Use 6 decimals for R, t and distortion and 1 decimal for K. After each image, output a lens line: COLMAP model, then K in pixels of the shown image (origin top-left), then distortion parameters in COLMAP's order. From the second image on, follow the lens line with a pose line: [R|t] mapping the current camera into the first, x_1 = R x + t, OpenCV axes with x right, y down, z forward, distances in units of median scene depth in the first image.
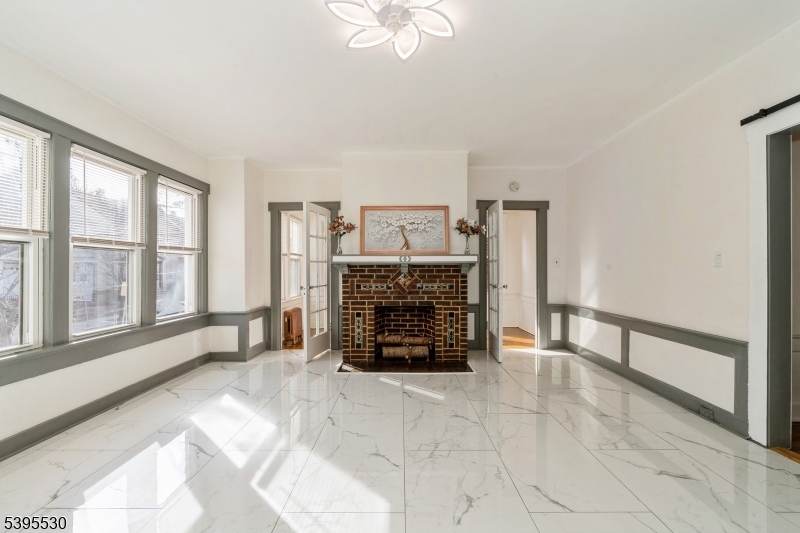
lens RADIAL K [[358.8, 0, 400.0], [0, 358.8, 266.5], [0, 0, 1]] dist [-0.009455, 0.000466]
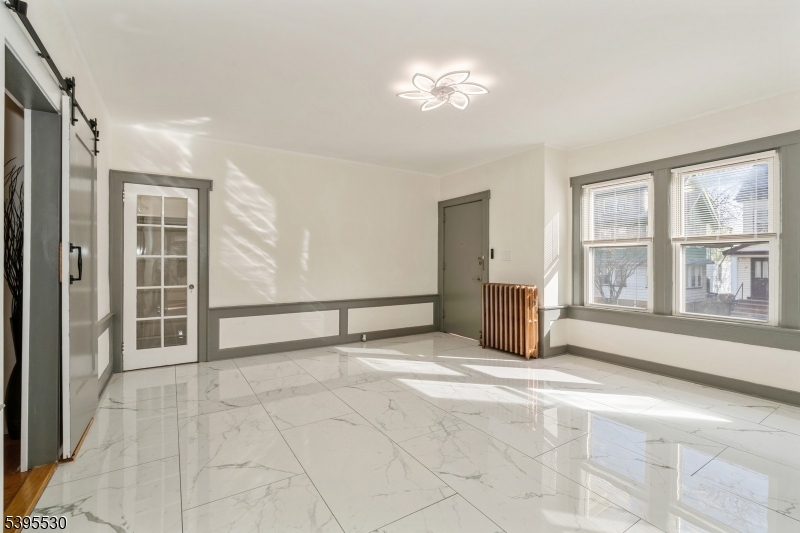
lens RADIAL K [[364.1, 0, 399.7], [0, 364.1, 263.1], [0, 0, 1]] dist [-0.011555, 0.000568]
pose [[-0.845931, 0.002060, -0.533289, 0.408419], [0.004737, 0.999982, -0.003651, 0.006777], [0.533272, -0.005614, -0.845925, 0.953255]]
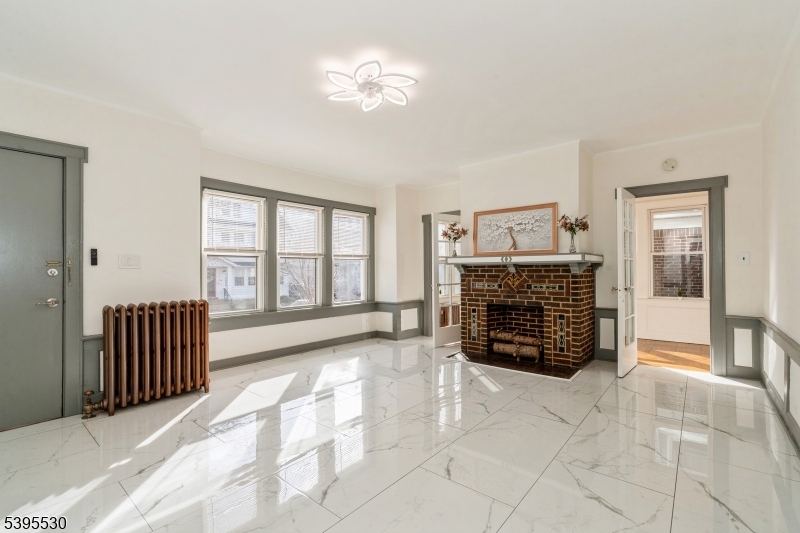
lens RADIAL K [[358.8, 0, 400.0], [0, 358.8, 266.5], [0, 0, 1]] dist [-0.009455, 0.000466]
pose [[0.767070, -0.009600, -0.641492, 0.422859], [0.009537, 0.999948, -0.003559, 0.000359], [0.641493, -0.003388, 0.767122, 0.004315]]
